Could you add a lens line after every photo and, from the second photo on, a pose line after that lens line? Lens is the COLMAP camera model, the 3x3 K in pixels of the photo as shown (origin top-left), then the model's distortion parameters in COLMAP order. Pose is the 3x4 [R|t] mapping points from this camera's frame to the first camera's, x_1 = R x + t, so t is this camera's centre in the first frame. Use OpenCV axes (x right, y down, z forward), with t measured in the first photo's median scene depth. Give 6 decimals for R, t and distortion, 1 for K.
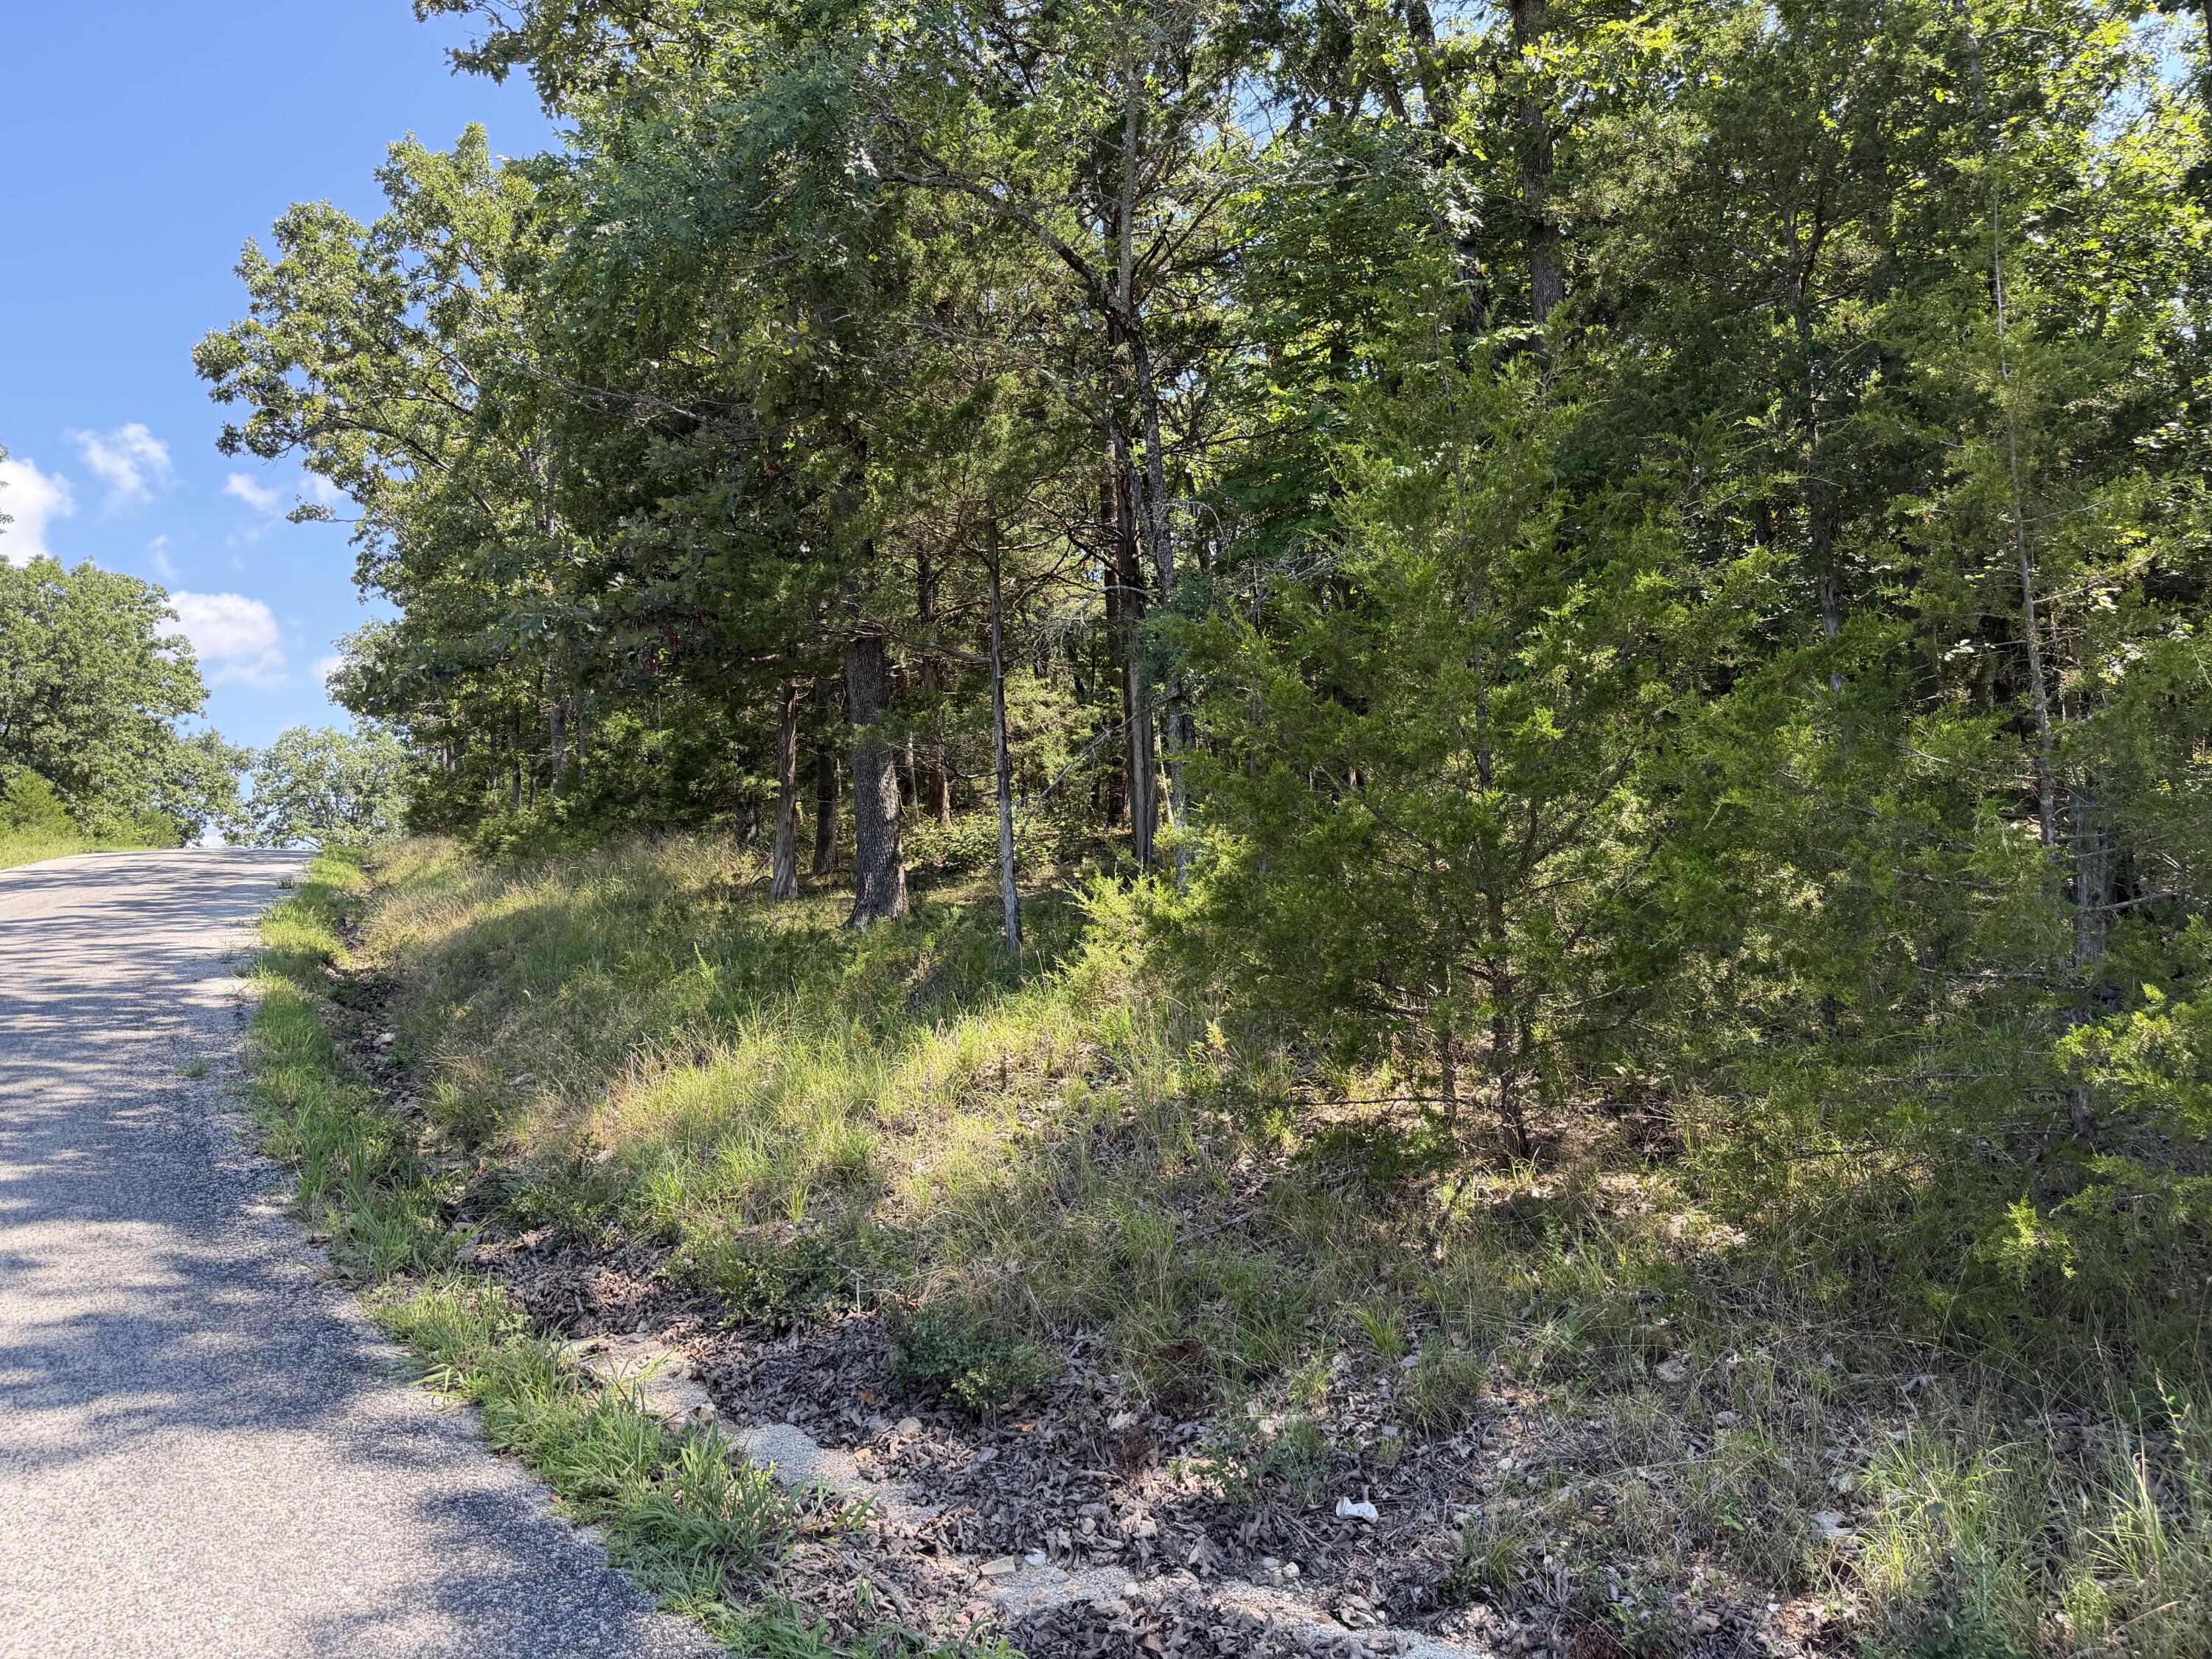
lens RADIAL K [[1548.3, 0, 1112.2], [0, 1548.3, 844.7], [0, 0, 1]] dist [0.056970, -0.073448]
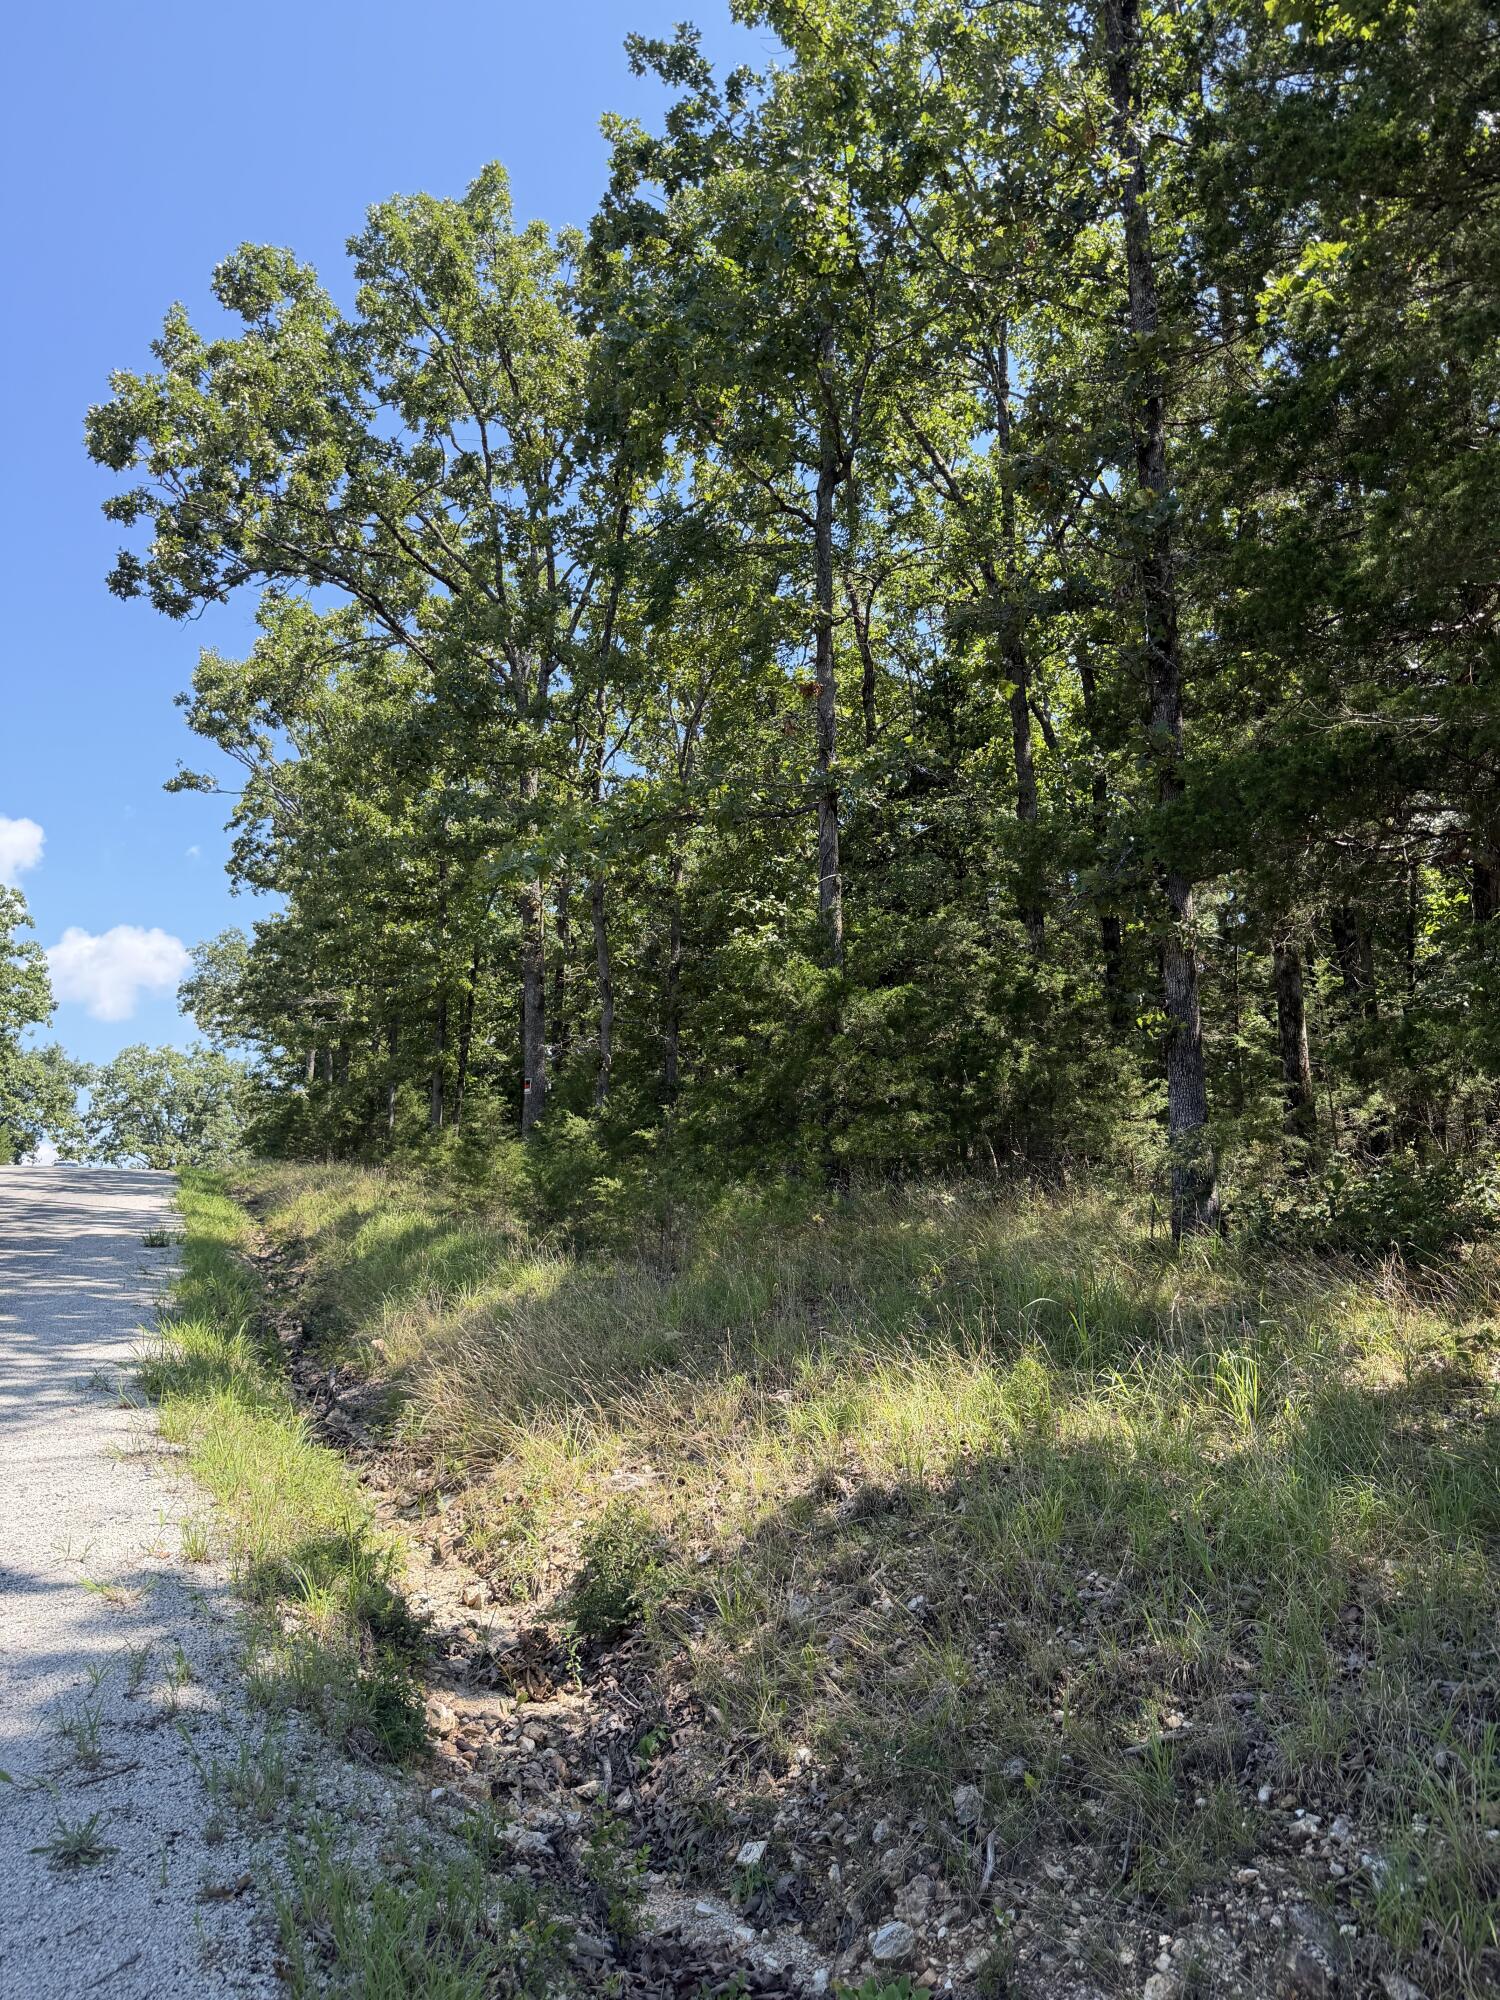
lens RADIAL K [[1399.9, 0, 751.2], [0, 1399.9, 1014.8], [0, 0, 1]] dist [0.056970, -0.073448]
pose [[0.997697, 0.023988, -0.063448, -0.090323], [-0.031138, 0.992968, -0.114218, -0.002382], [0.060262, 0.115930, 0.991428, 0.155329]]
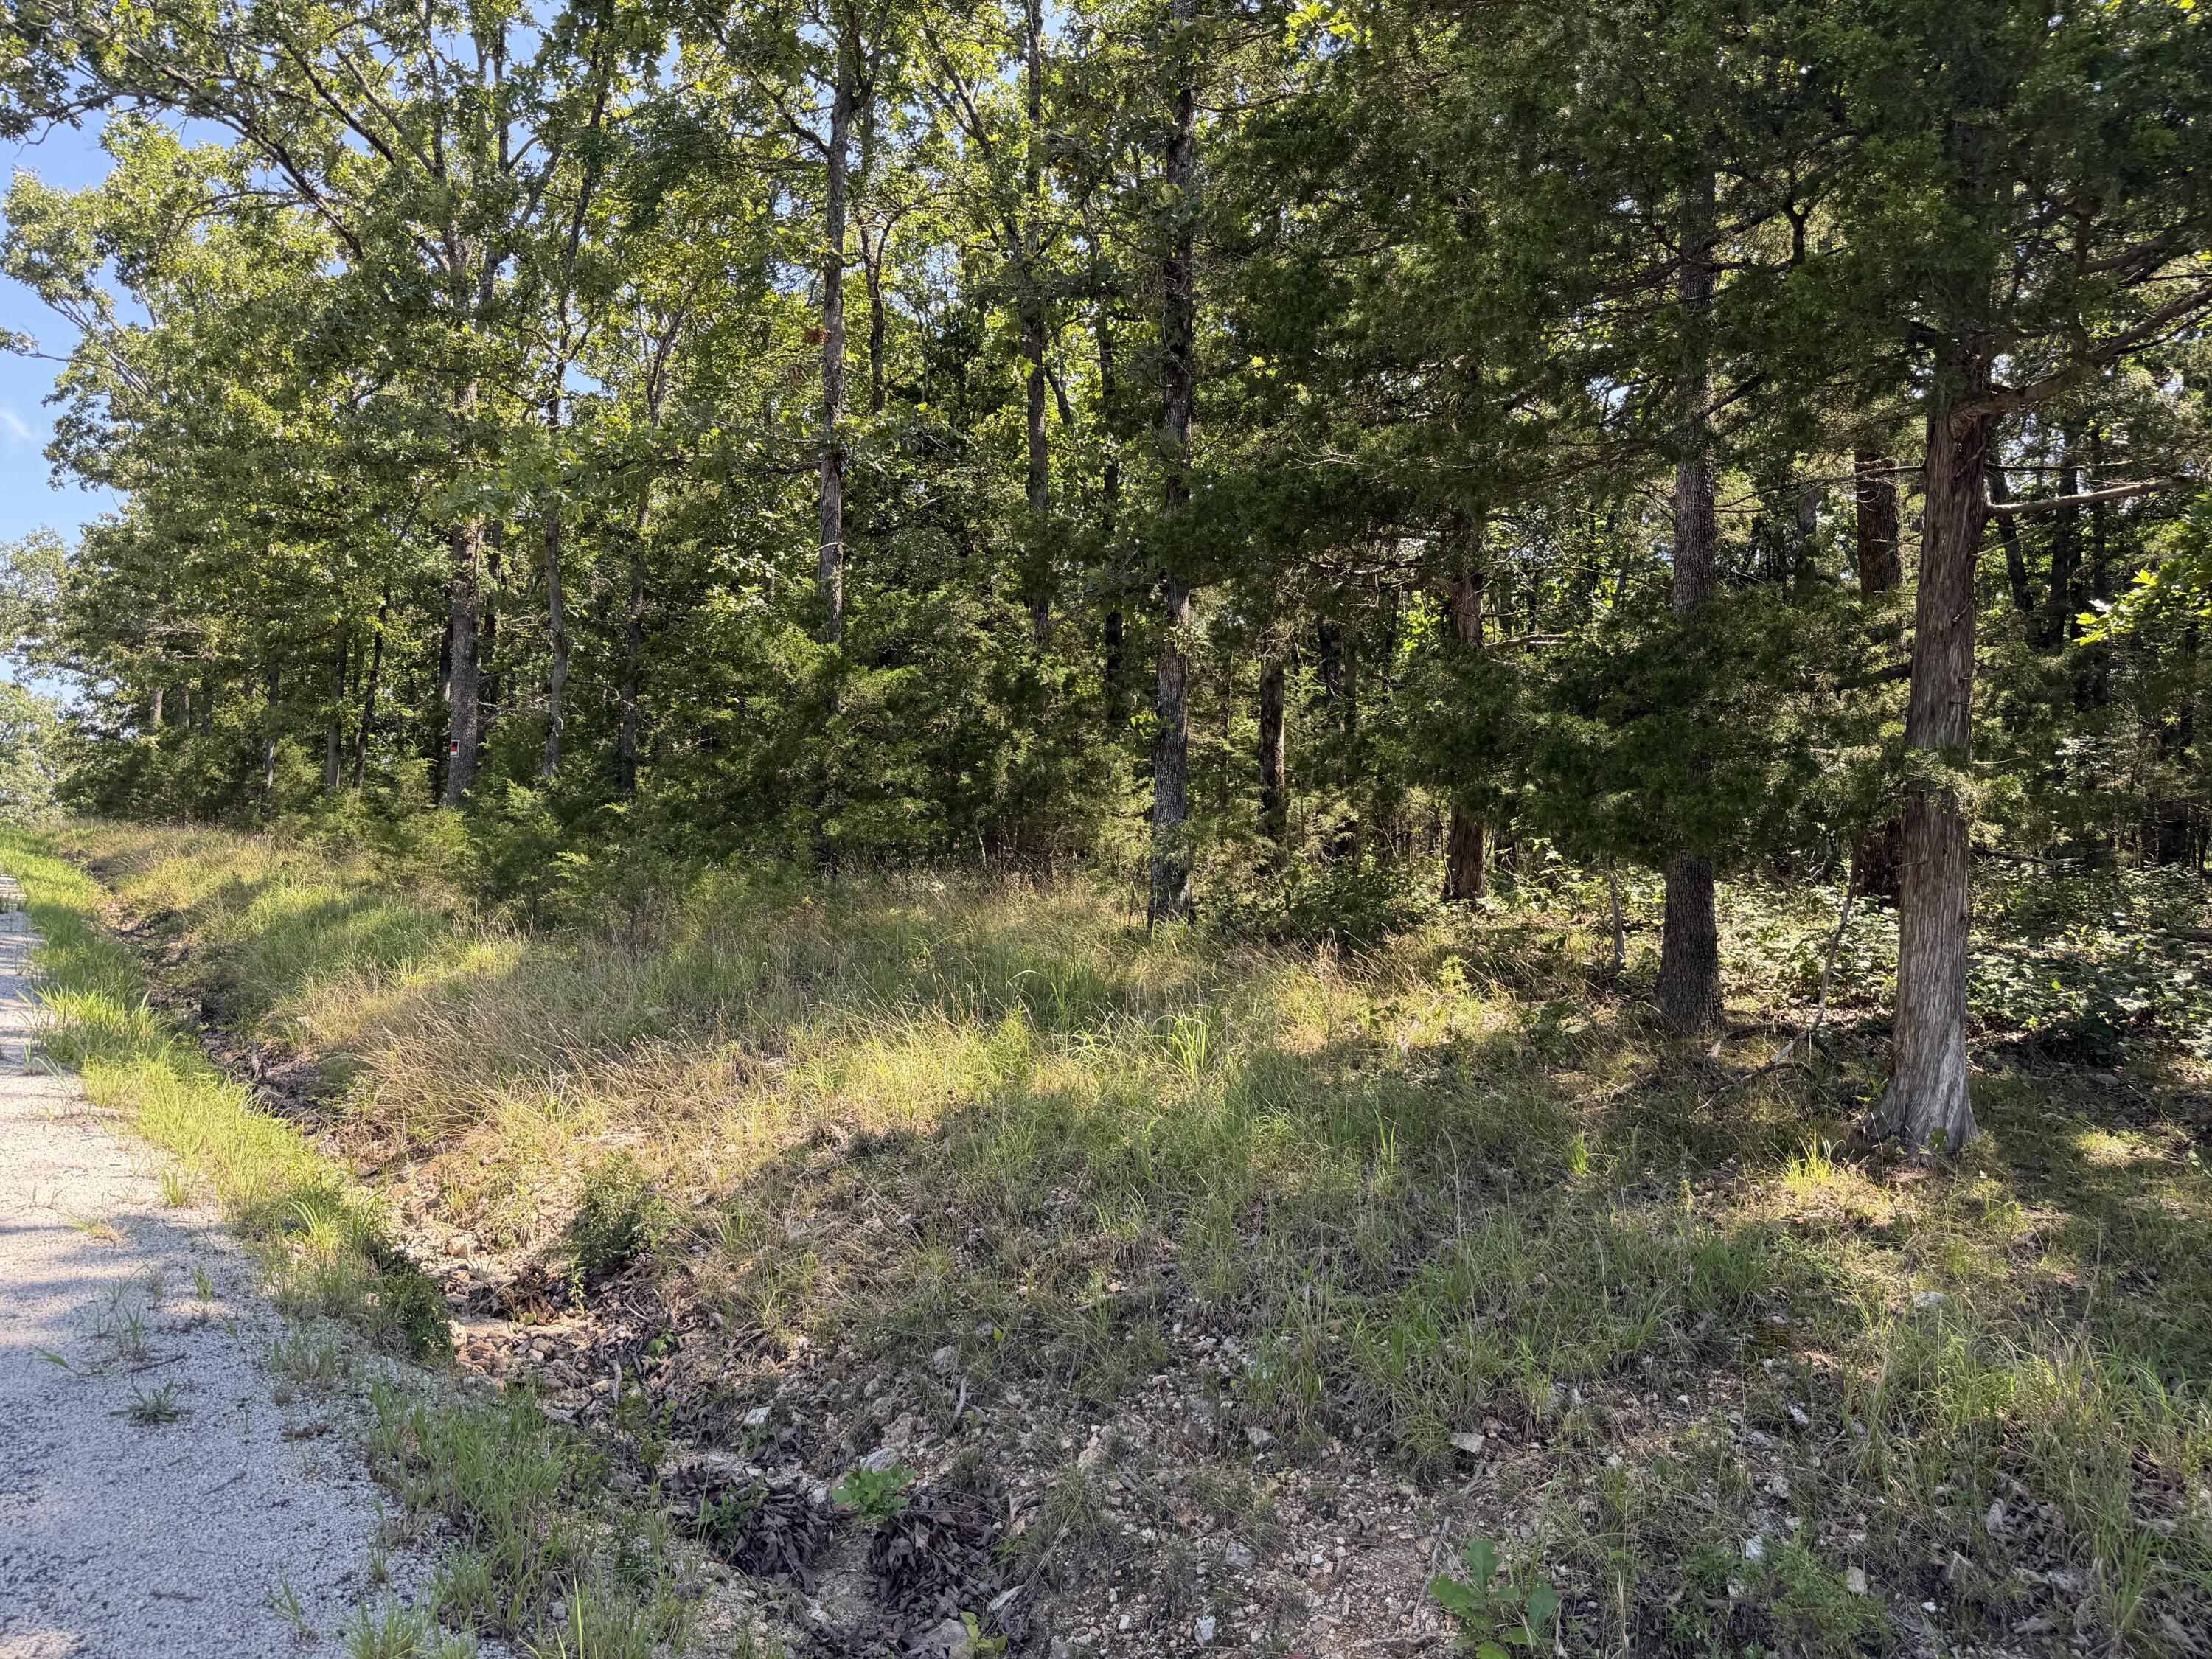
lens RADIAL K [[1548.3, 0, 1101.1], [0, 1548.3, 845.6], [0, 0, 1]] dist [0.056970, -0.073448]
pose [[0.979520, 0.071014, 0.188407, -0.092323], [-0.066612, 0.997340, -0.029601, -0.001361], [-0.190008, 0.016445, 0.981645, 0.144070]]
